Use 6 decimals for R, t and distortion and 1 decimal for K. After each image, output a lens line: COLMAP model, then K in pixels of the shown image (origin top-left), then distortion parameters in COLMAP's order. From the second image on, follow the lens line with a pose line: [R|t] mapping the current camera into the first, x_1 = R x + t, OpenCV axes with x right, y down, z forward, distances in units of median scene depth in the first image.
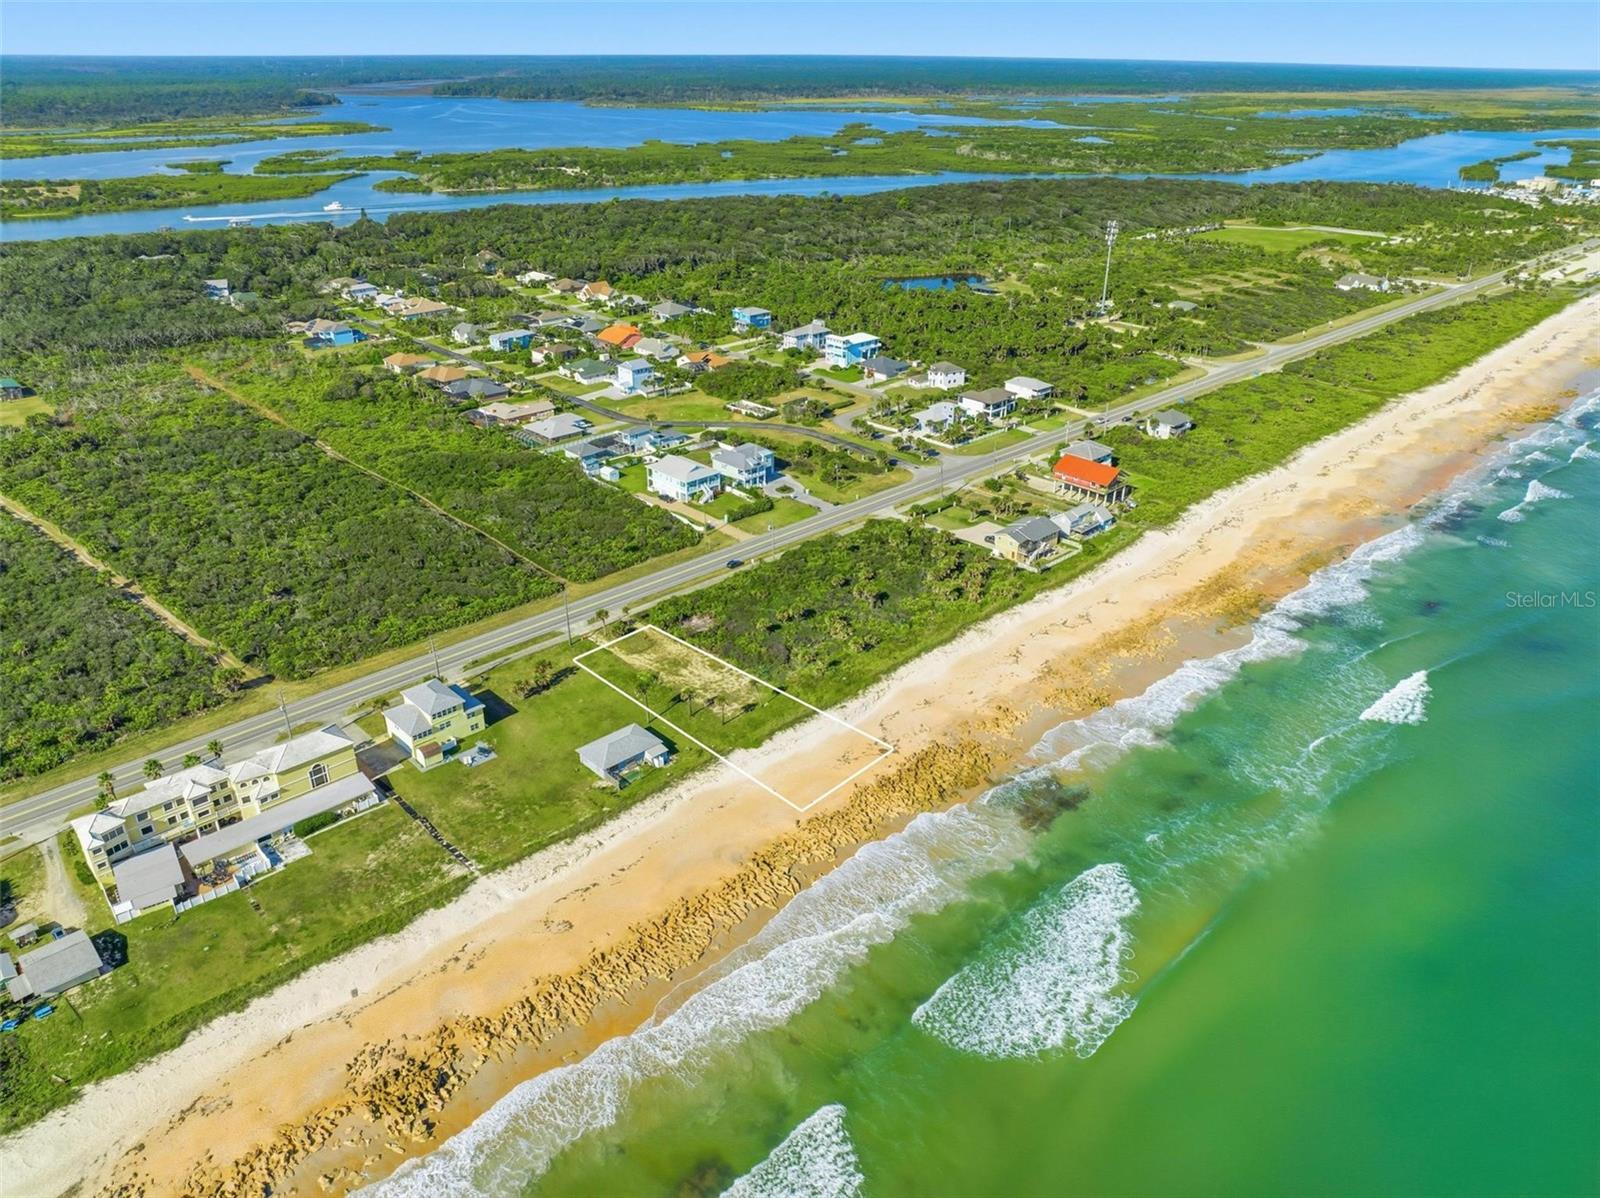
lens RADIAL K [[1126.2, 0, 800.0], [0, 1126.2, 599.0], [0, 0, 1]] dist [-0.033479, -0.005523]
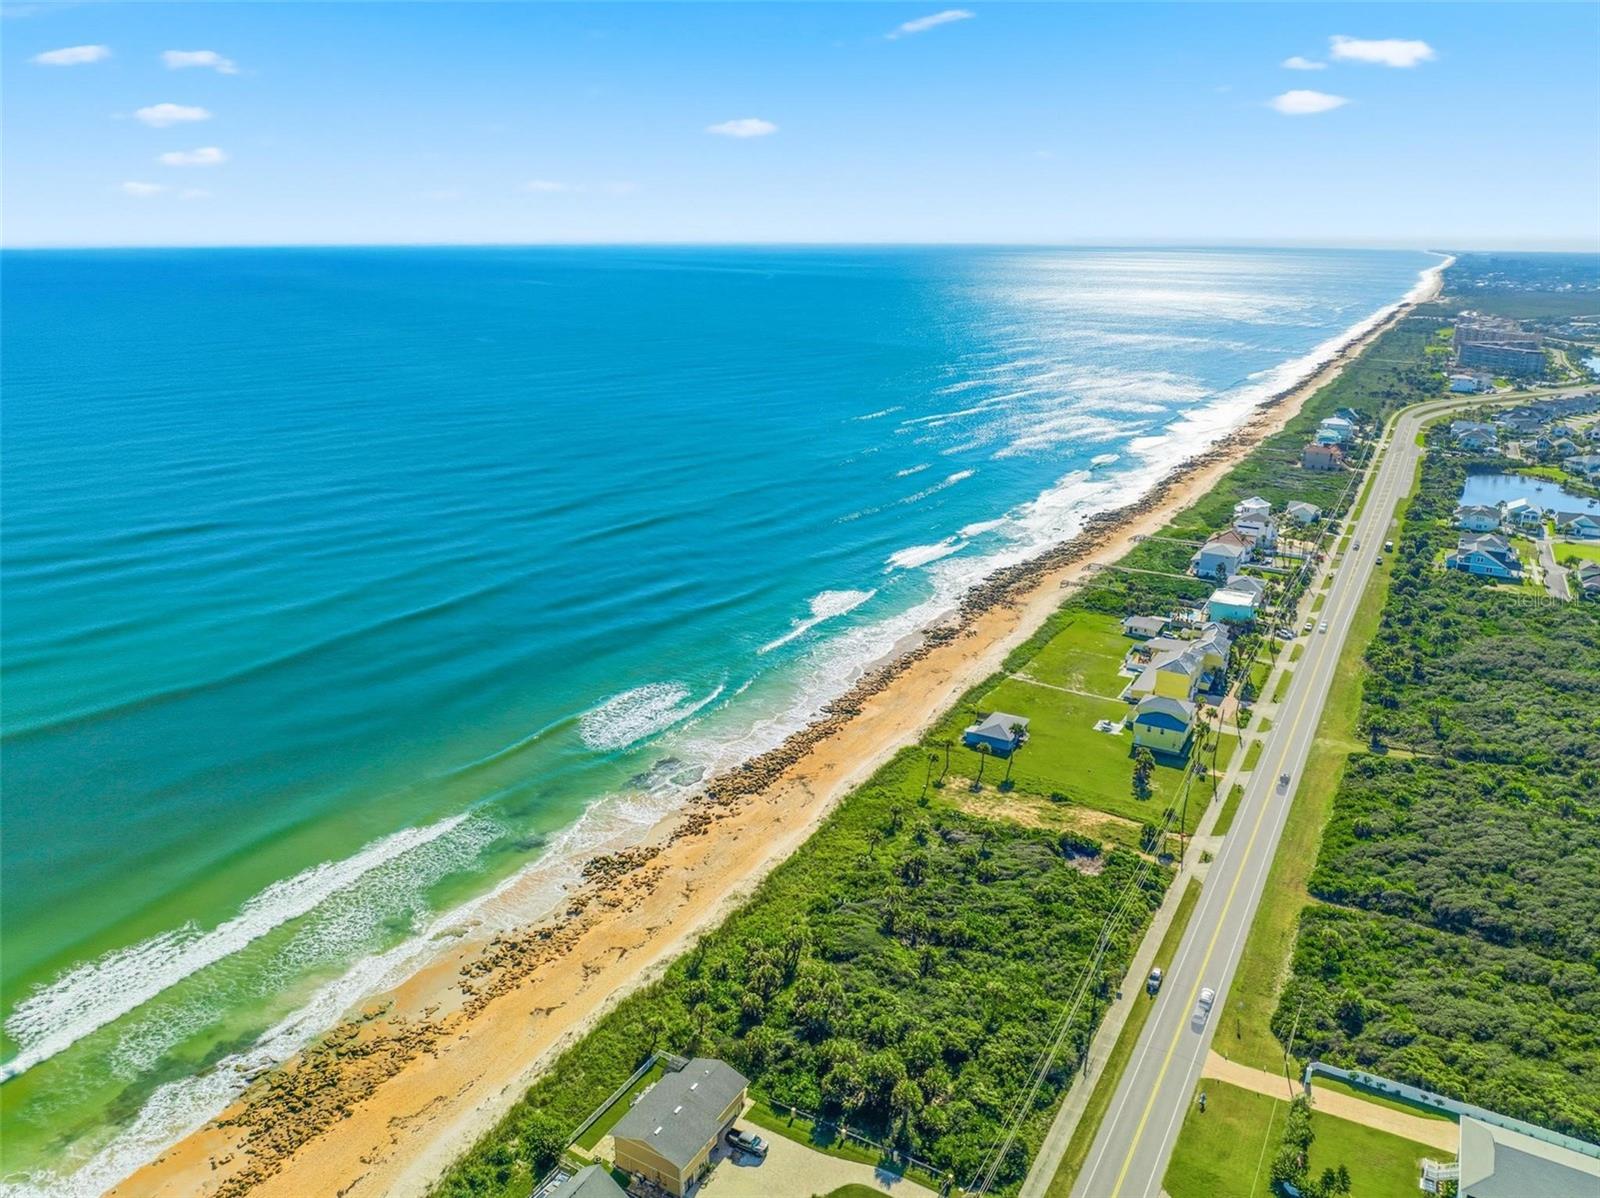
lens RADIAL K [[1126.2, 0, 800.0], [0, 1126.2, 599.0], [0, 0, 1]] dist [-0.033479, -0.005523]
pose [[-0.960533, 0.074232, -0.268079, 0.190386], [-0.132662, 0.724827, 0.676037, -0.394516], [0.244495, 0.684920, -0.686373, 0.861638]]
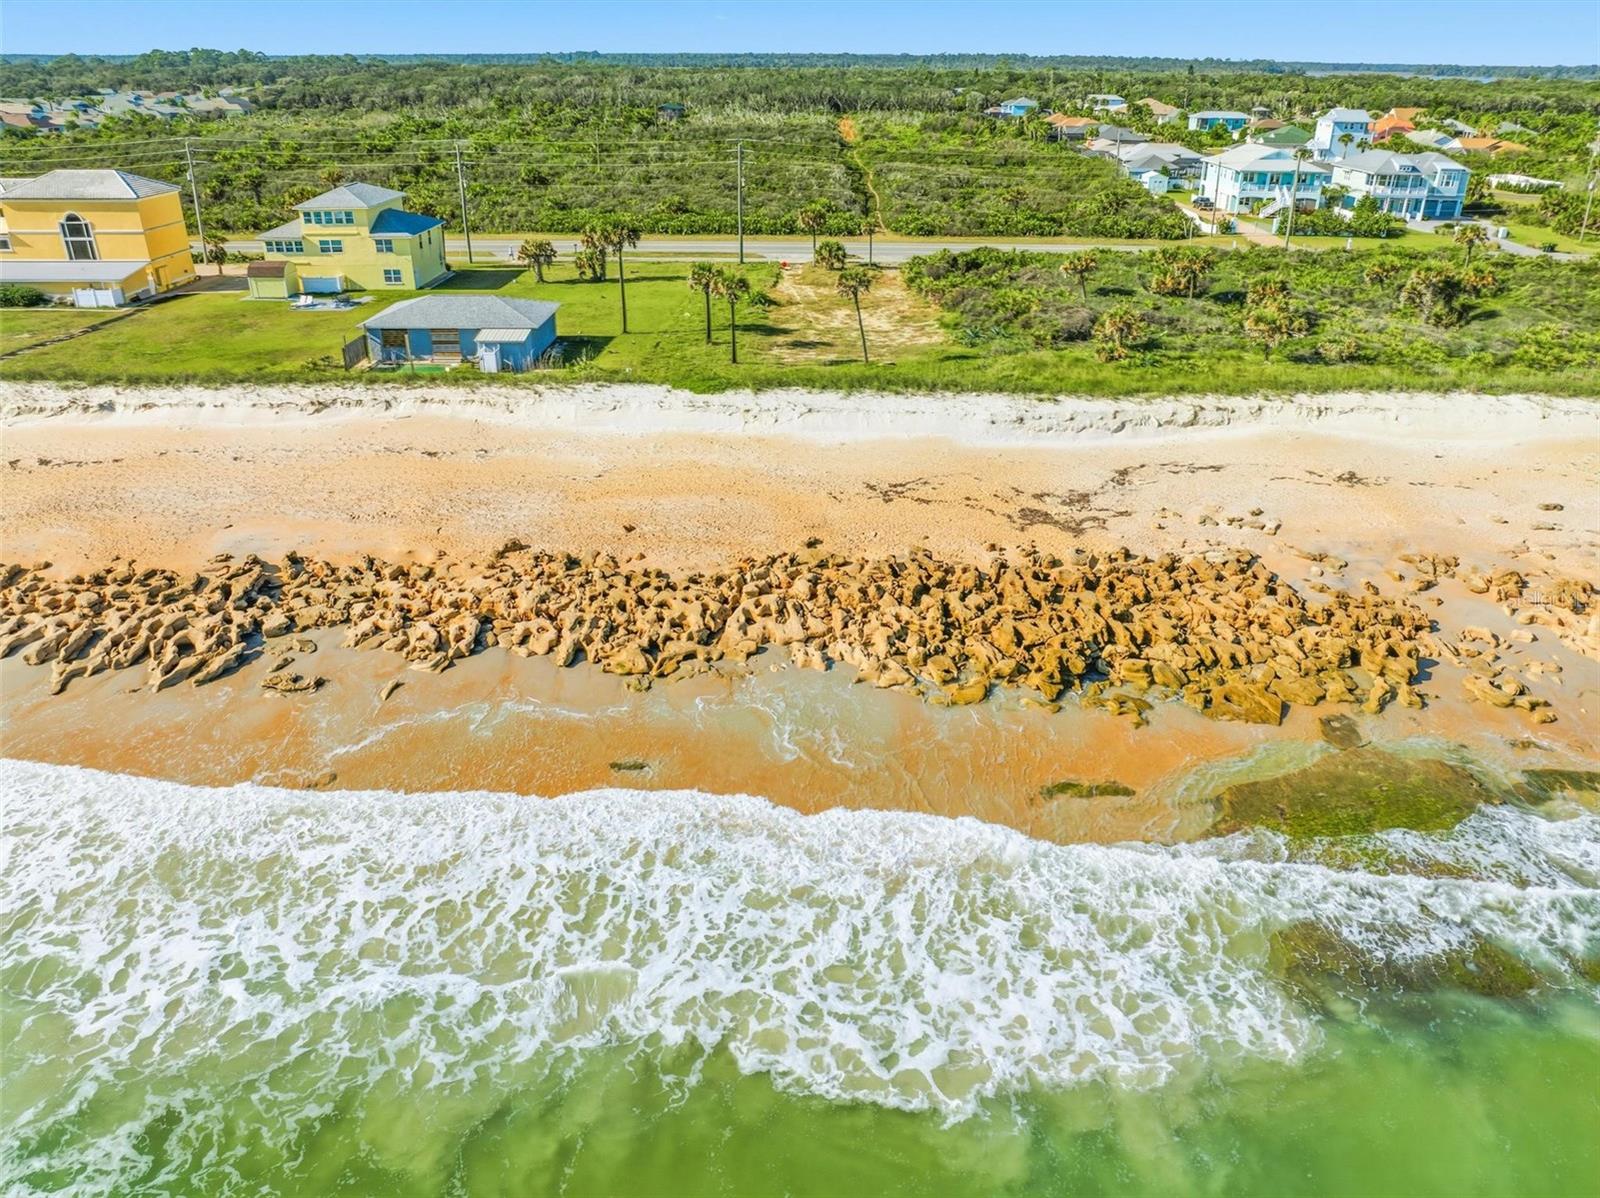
lens RADIAL K [[1126.2, 0, 800.0], [0, 1126.2, 599.0], [0, 0, 1]] dist [-0.033479, -0.005523]
pose [[0.709910, 0.304368, -0.635128, 0.112955], [-0.311825, 0.944425, 0.104051, 0.075171], [0.631501, 0.124182, 0.765366, 0.392664]]
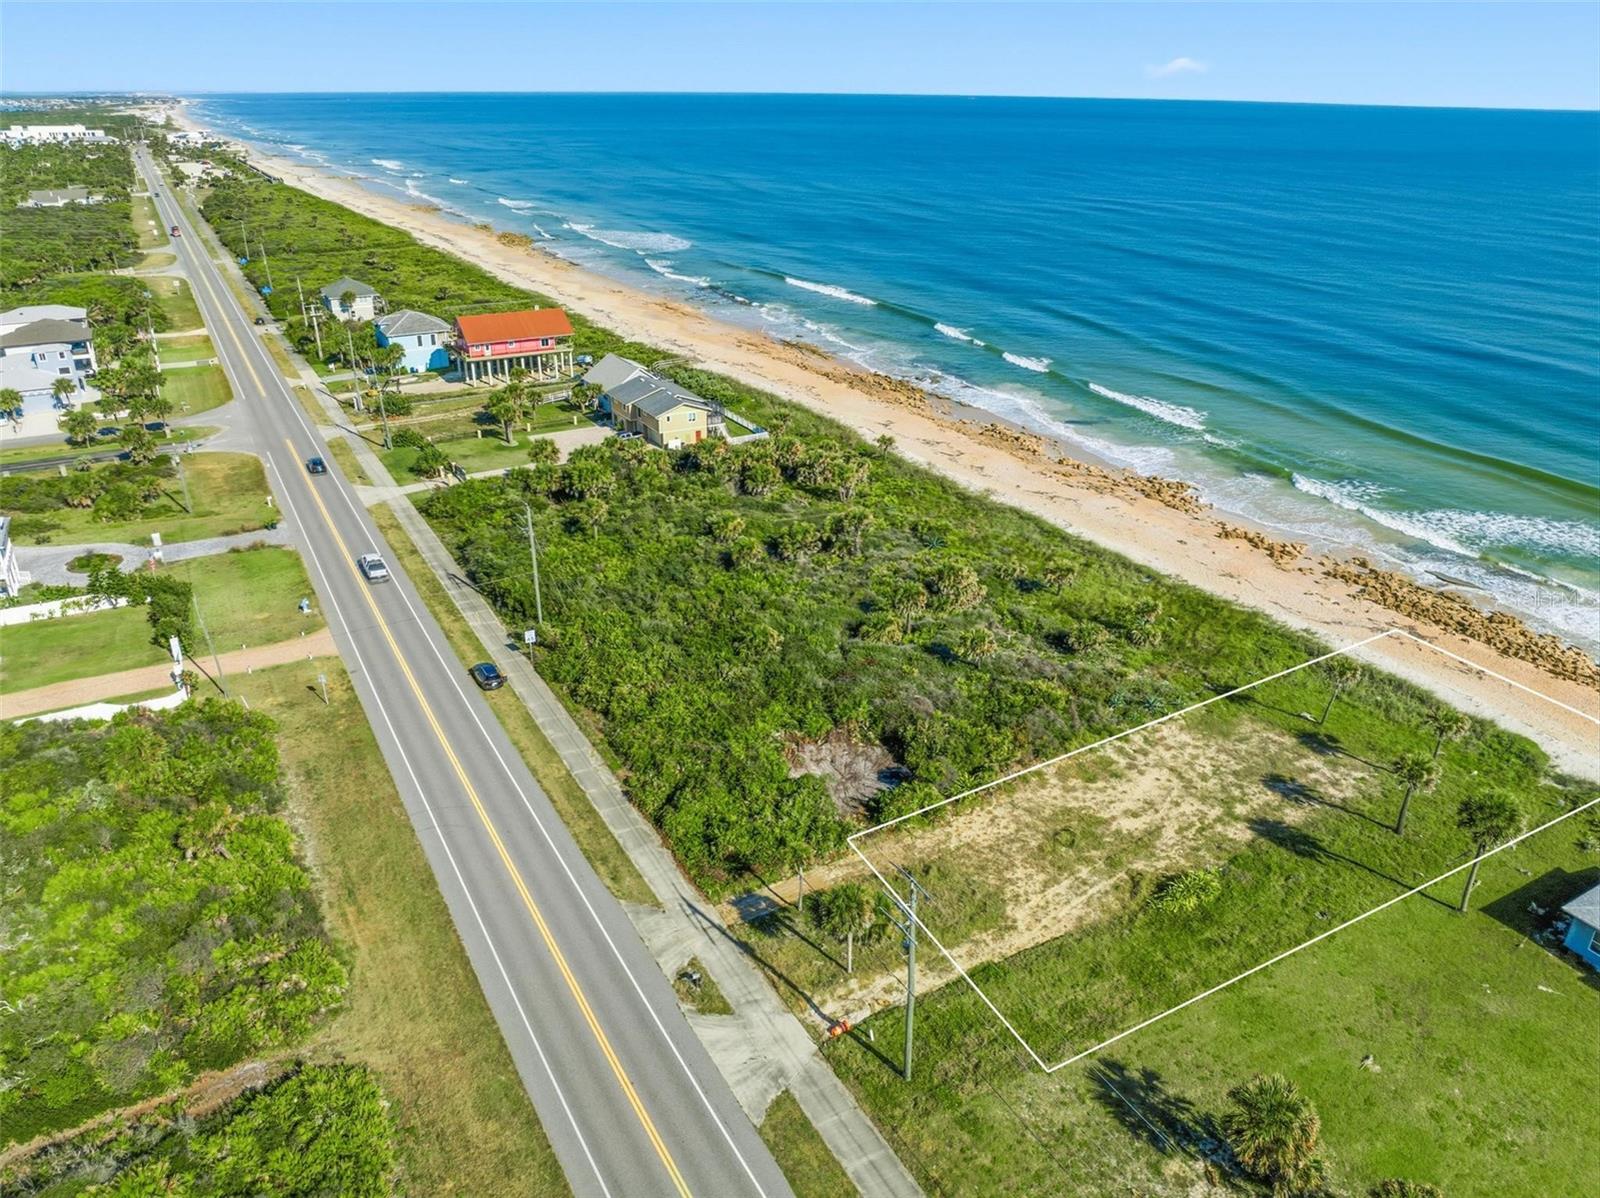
lens RADIAL K [[1126.2, 0, 800.0], [0, 1126.2, 599.0], [0, 0, 1]] dist [-0.033479, -0.005523]
pose [[0.245880, -0.408002, 0.879248, -0.230280], [0.421961, 0.861689, 0.281853, -0.075751], [-0.872635, 0.301706, 0.384033, 0.546260]]
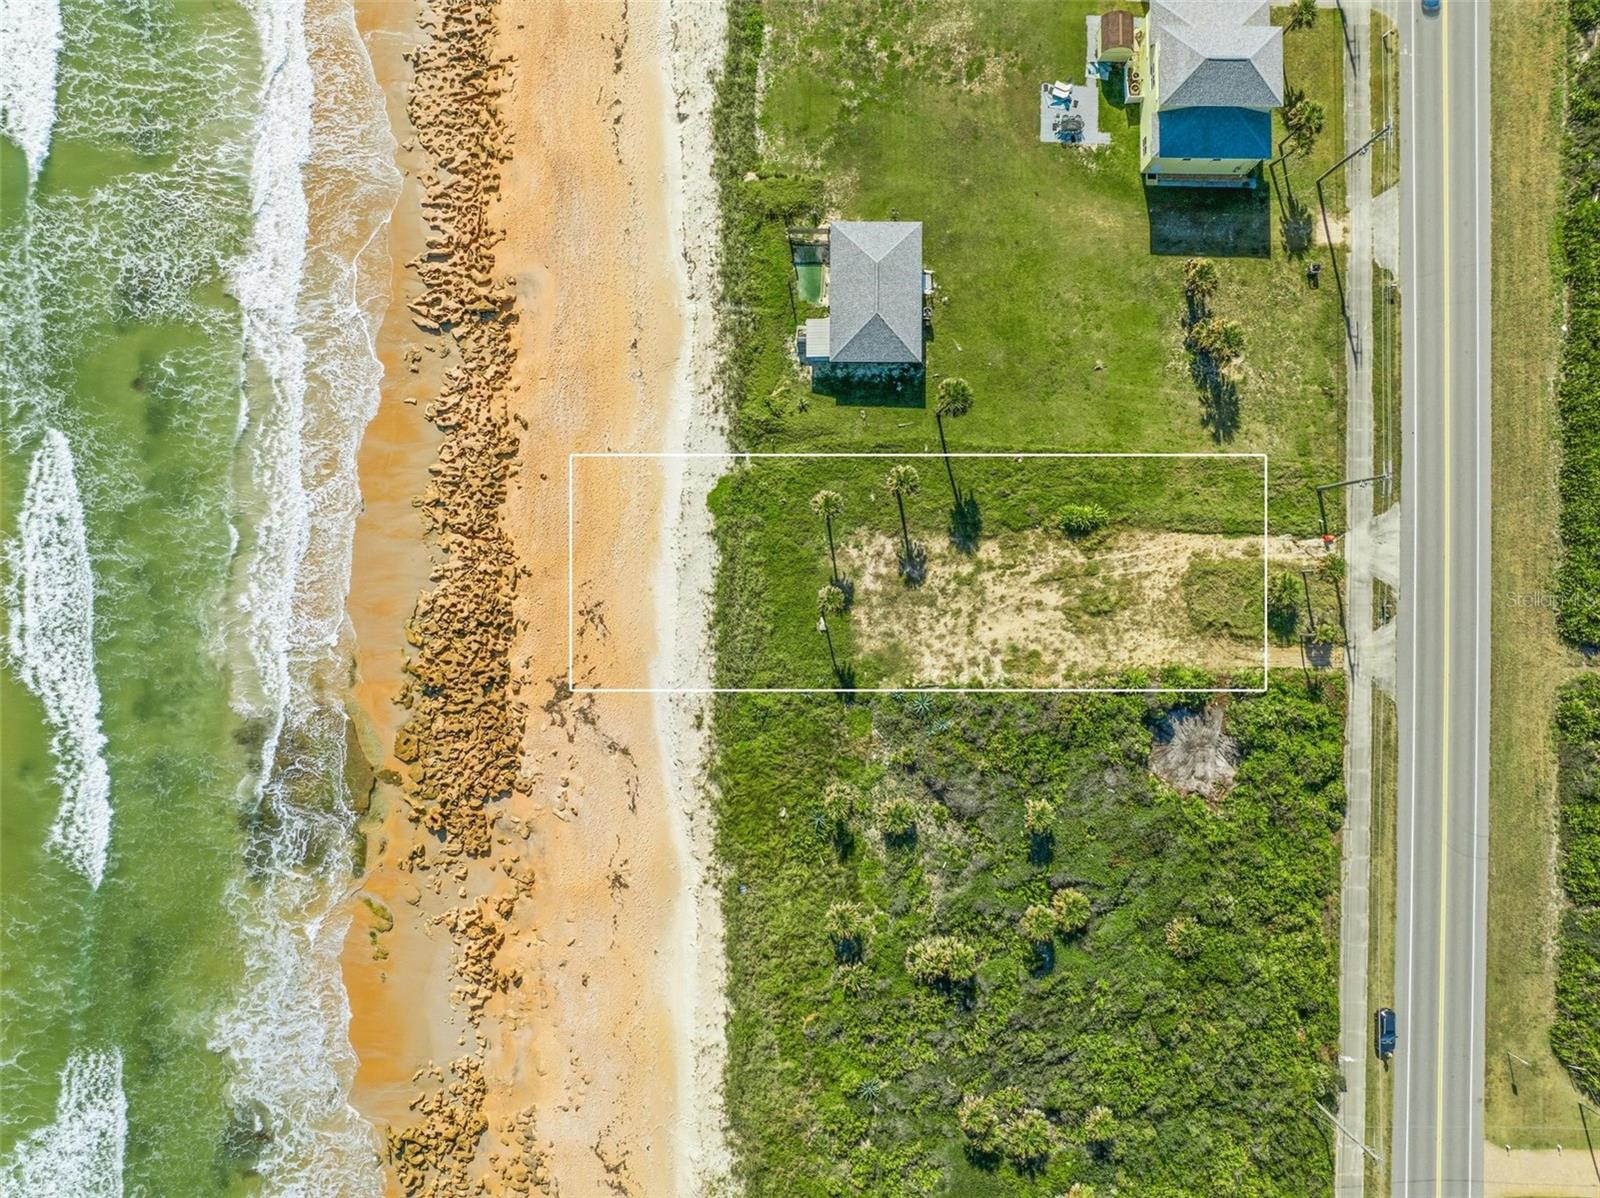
lens RADIAL K [[1126.2, 0, 800.0], [0, 1126.2, 599.0], [0, 0, 1]] dist [-0.033479, -0.005523]
pose [[-0.694901, 0.719091, -0.004665, -0.015963], [-0.322981, -0.306306, 0.895466, -0.186524], [0.642492, 0.623767, 0.445105, 0.423170]]
